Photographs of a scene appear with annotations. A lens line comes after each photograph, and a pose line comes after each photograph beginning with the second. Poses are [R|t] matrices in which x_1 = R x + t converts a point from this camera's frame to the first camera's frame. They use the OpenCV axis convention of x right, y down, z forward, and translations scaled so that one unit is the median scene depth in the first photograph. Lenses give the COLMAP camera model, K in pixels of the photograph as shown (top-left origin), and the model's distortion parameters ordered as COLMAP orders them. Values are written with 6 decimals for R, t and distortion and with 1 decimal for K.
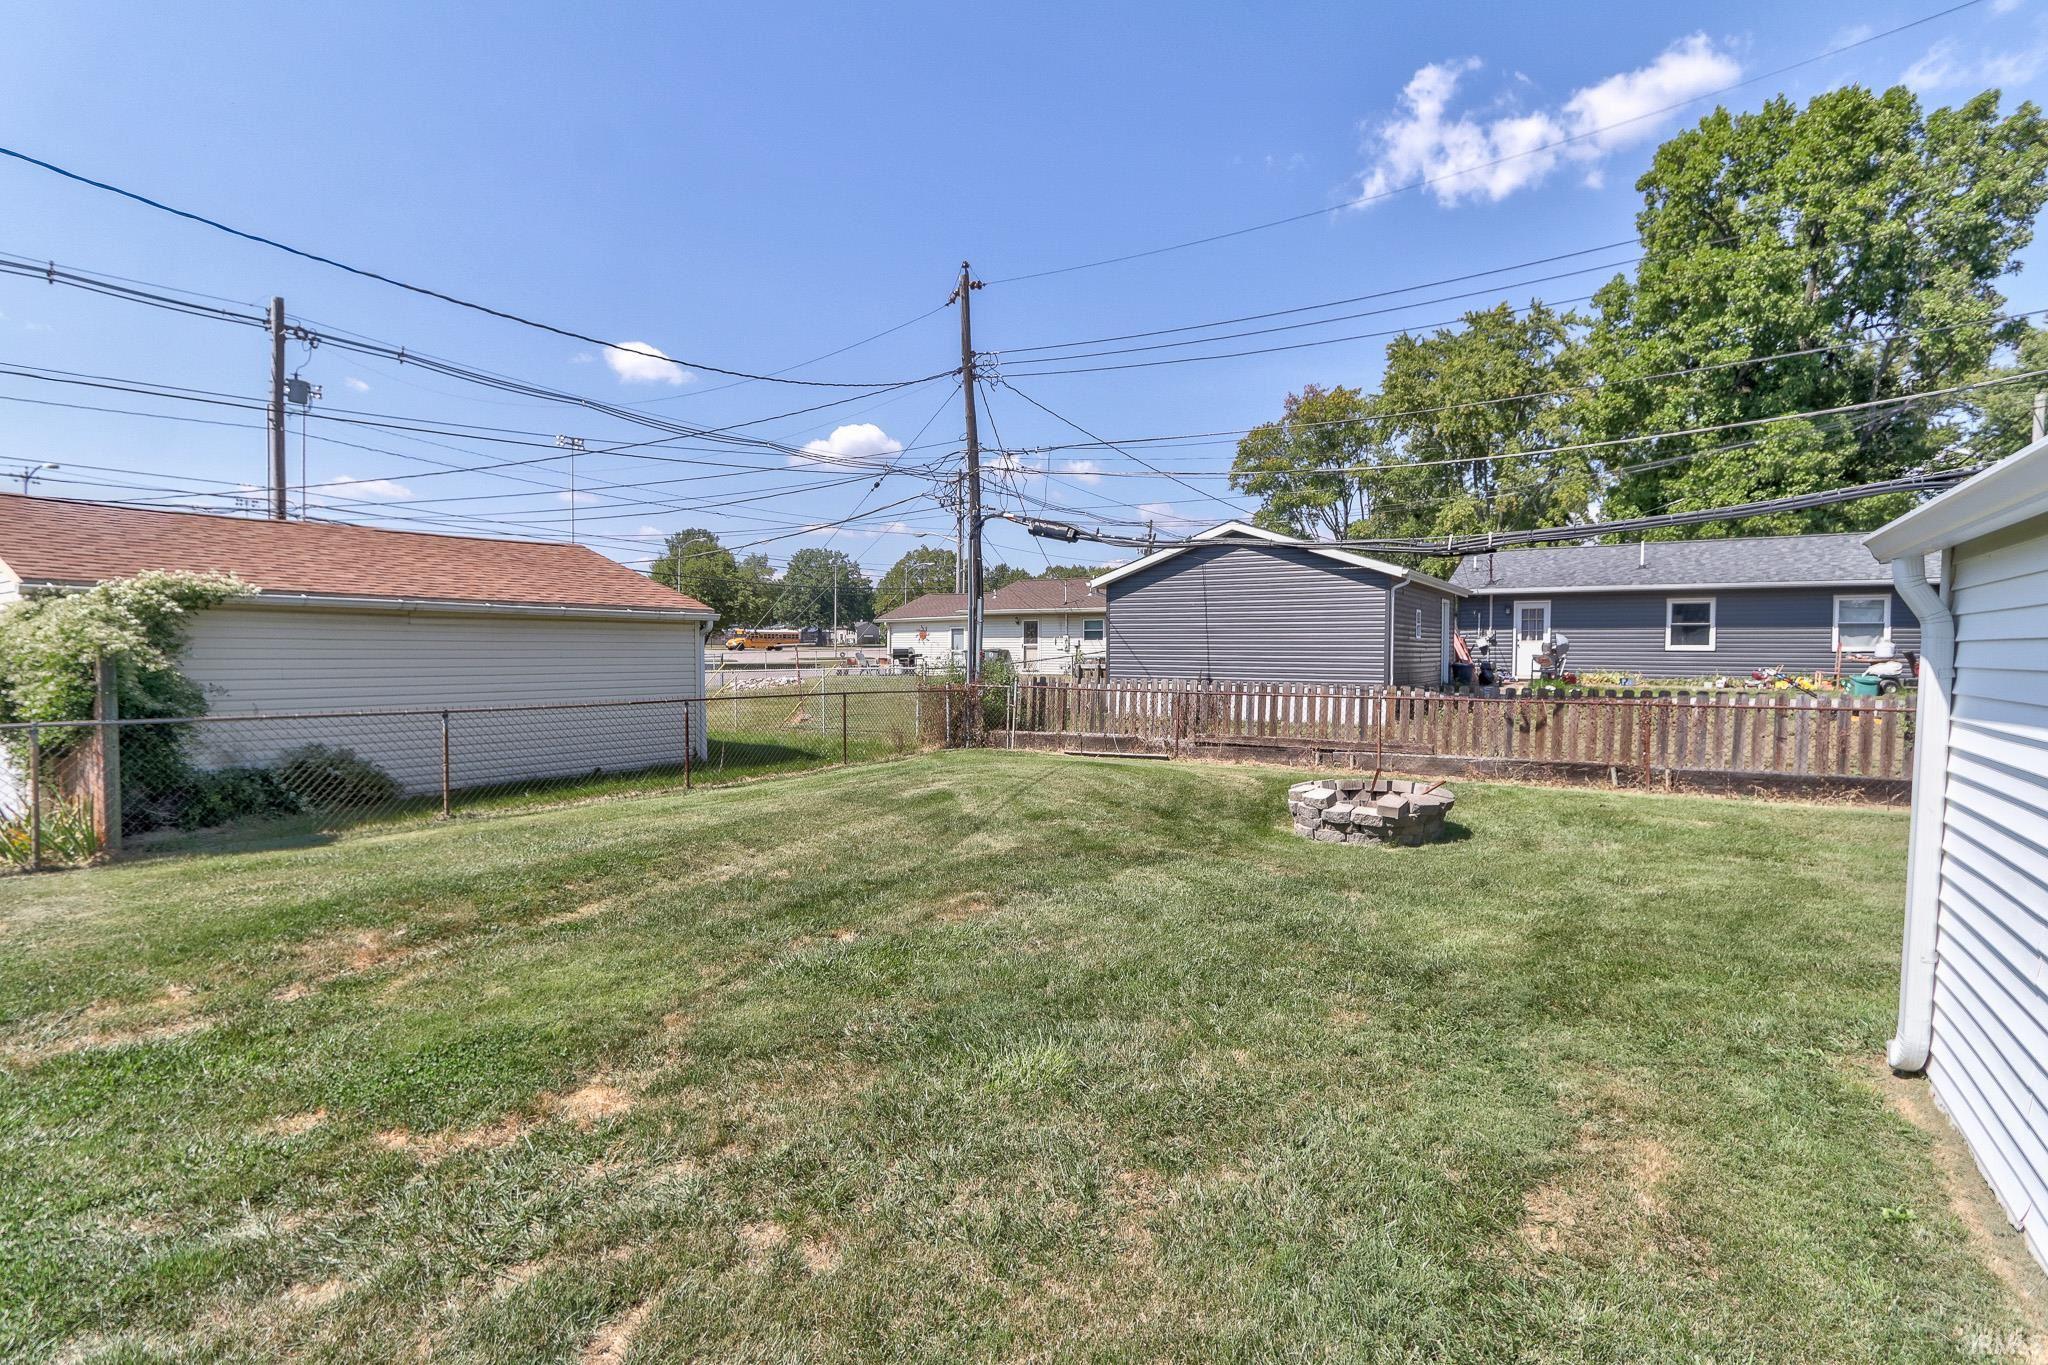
lens RADIAL K [[947.0, 0, 1024.0], [0, 947.0, 682.5], [0, 0, 1]] dist [0.000875, -0.000344]
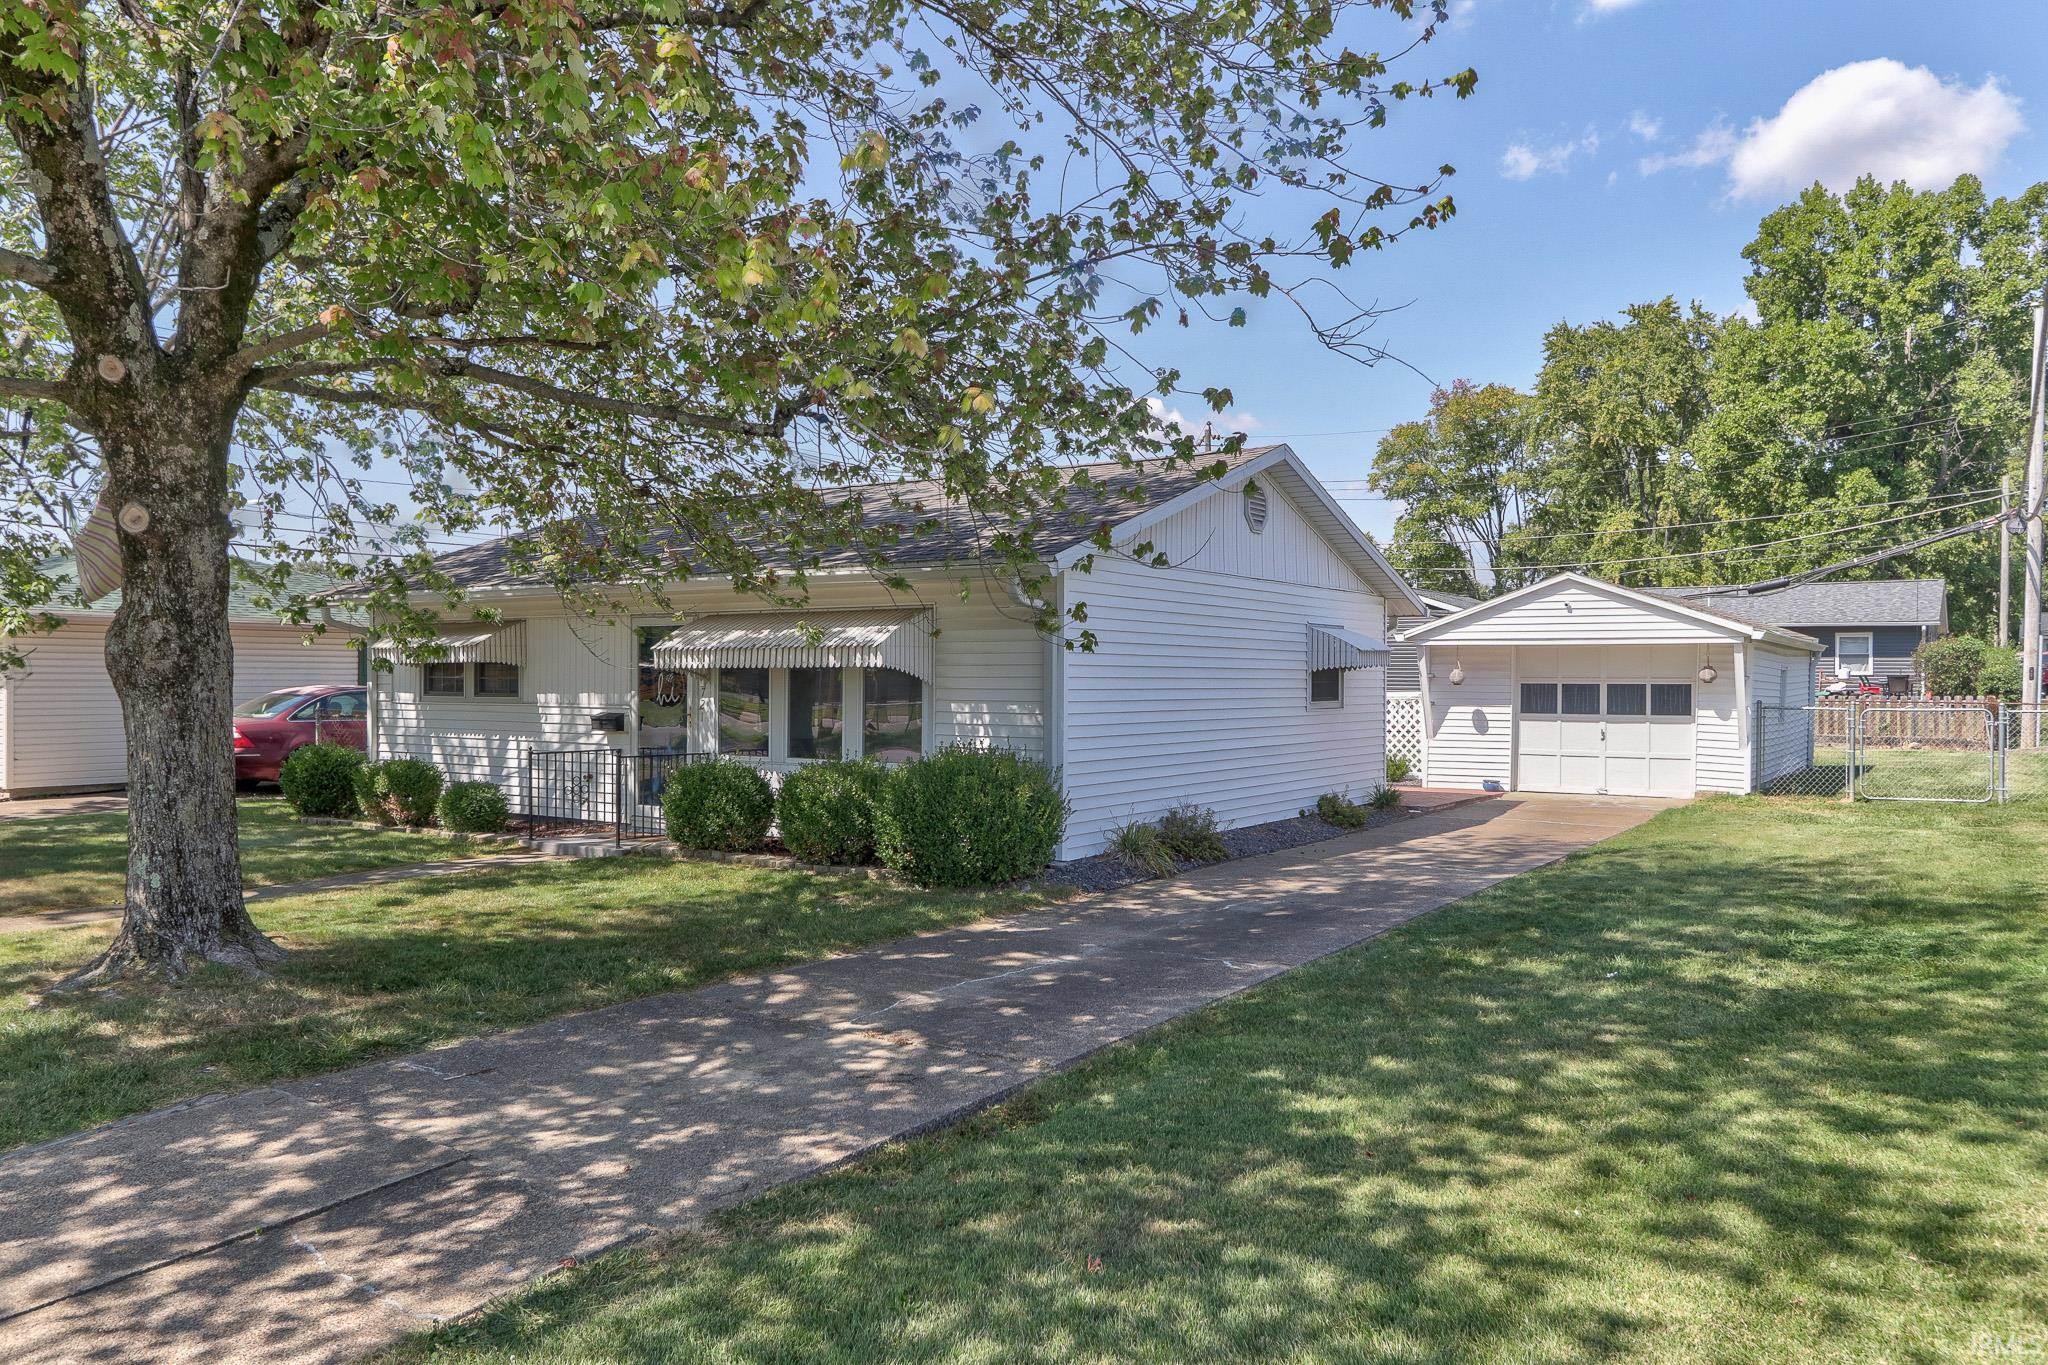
lens RADIAL K [[1503.4, 0, 1024.0], [0, 1503.4, 682.5], [0, 0, 1]] dist [-0.013129, -0.001860]
pose [[0.999991, 0.000149, -0.004232, -0.209127], [-0.000283, 0.999495, -0.031784, 0.034301], [0.004225, 0.031785, 0.999486, -0.836697]]
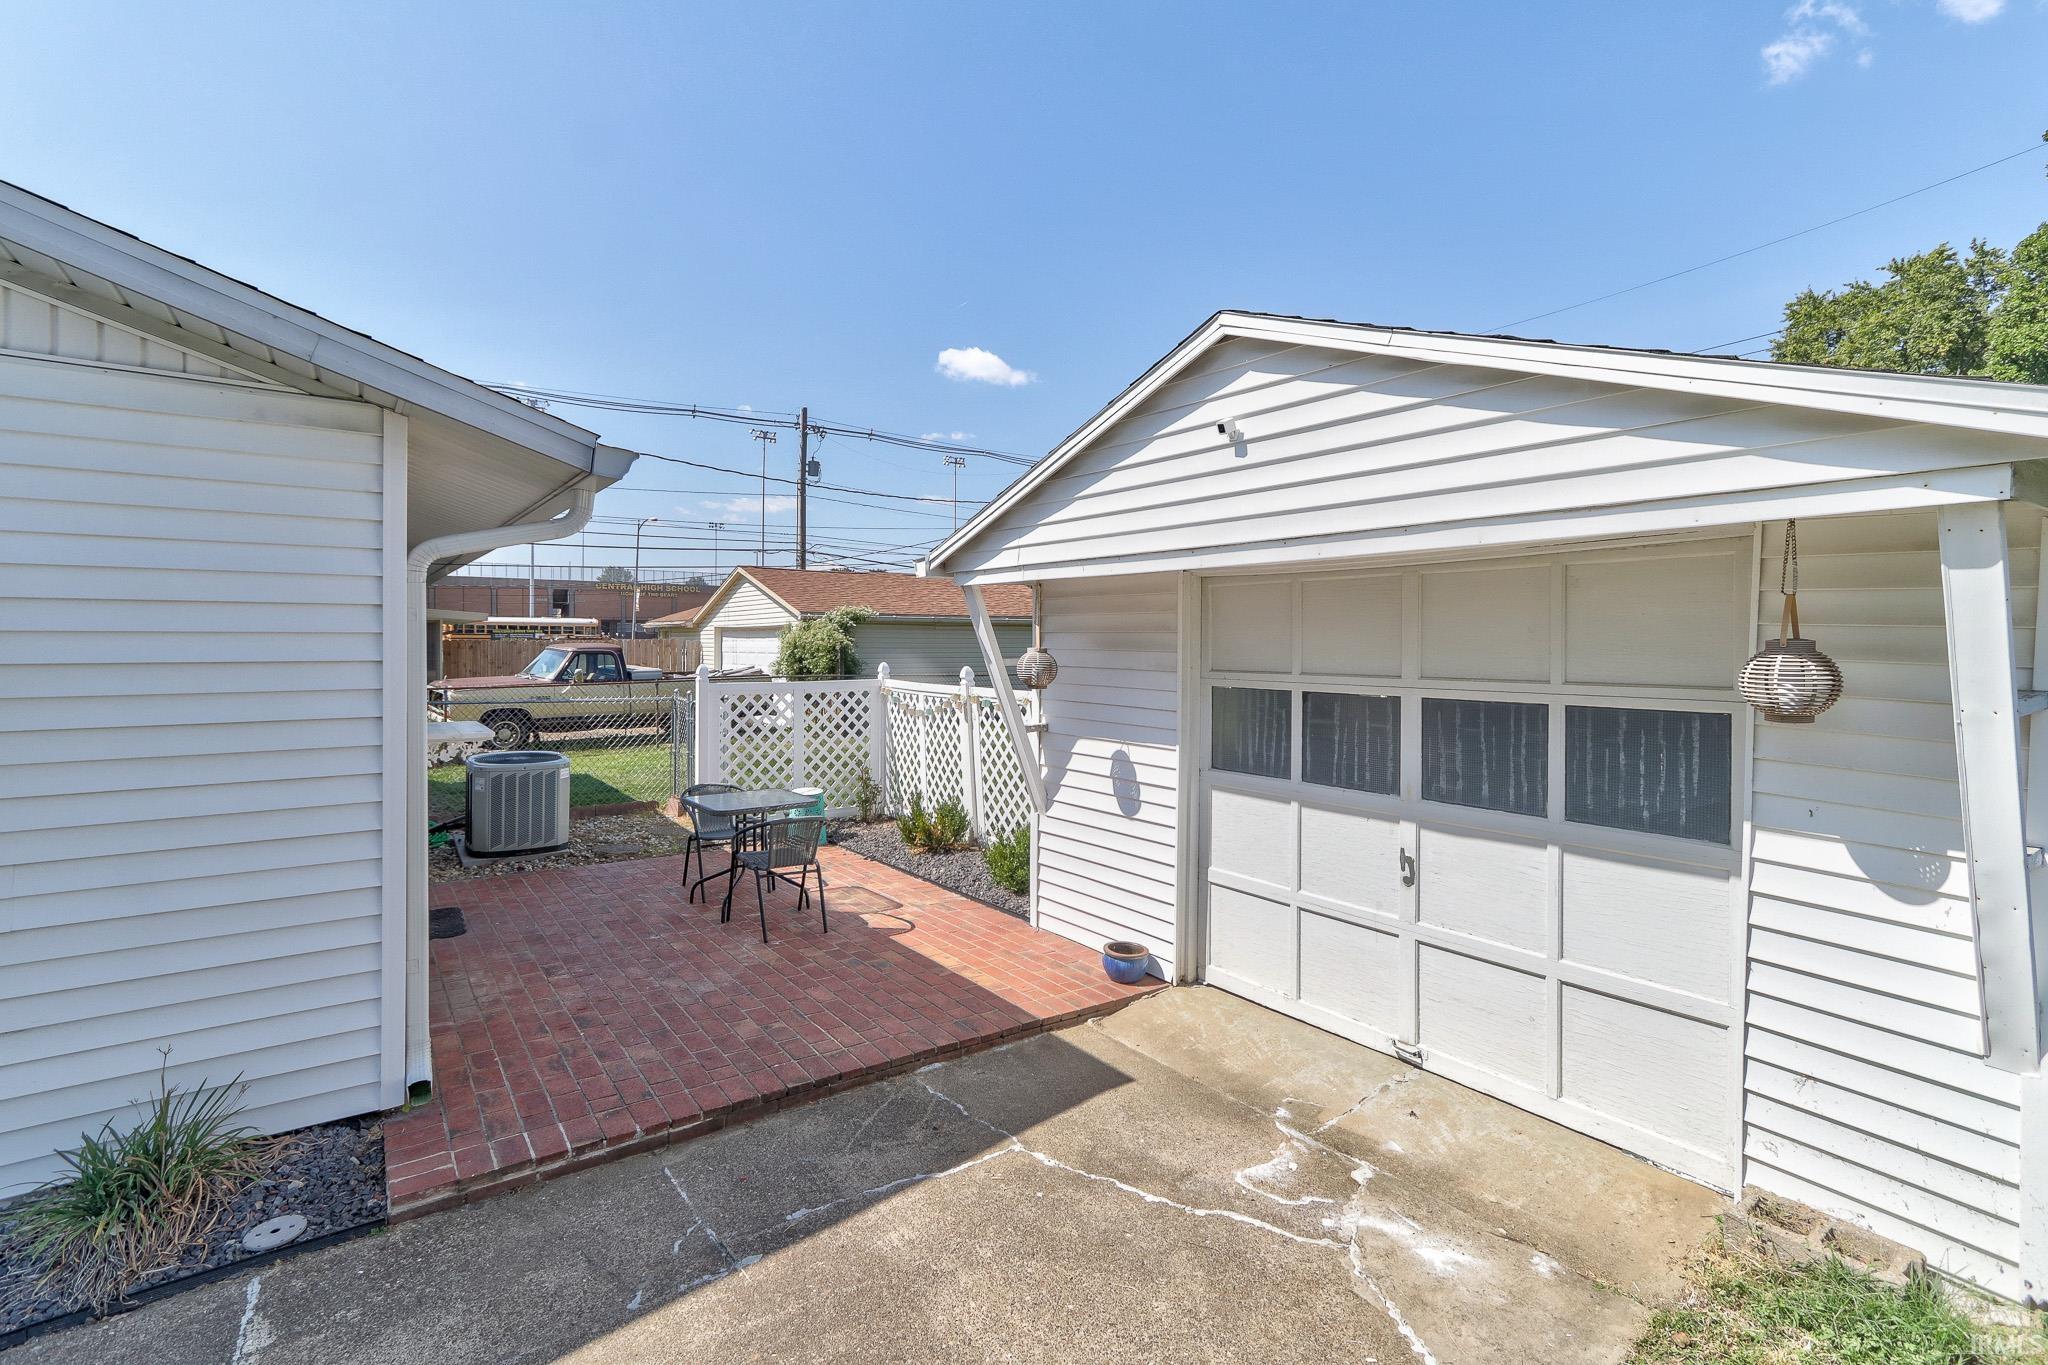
lens RADIAL K [[971.1, 0, 1016.2], [0, 971.1, 657.1], [0, 0, 1]] dist [0.002619, -0.000026]
pose [[0.933189, 0.003247, -0.359371, 0.065552], [-0.010361, 0.999787, -0.017873, 0.008967], [0.359236, 0.020402, 0.933024, -0.262136]]
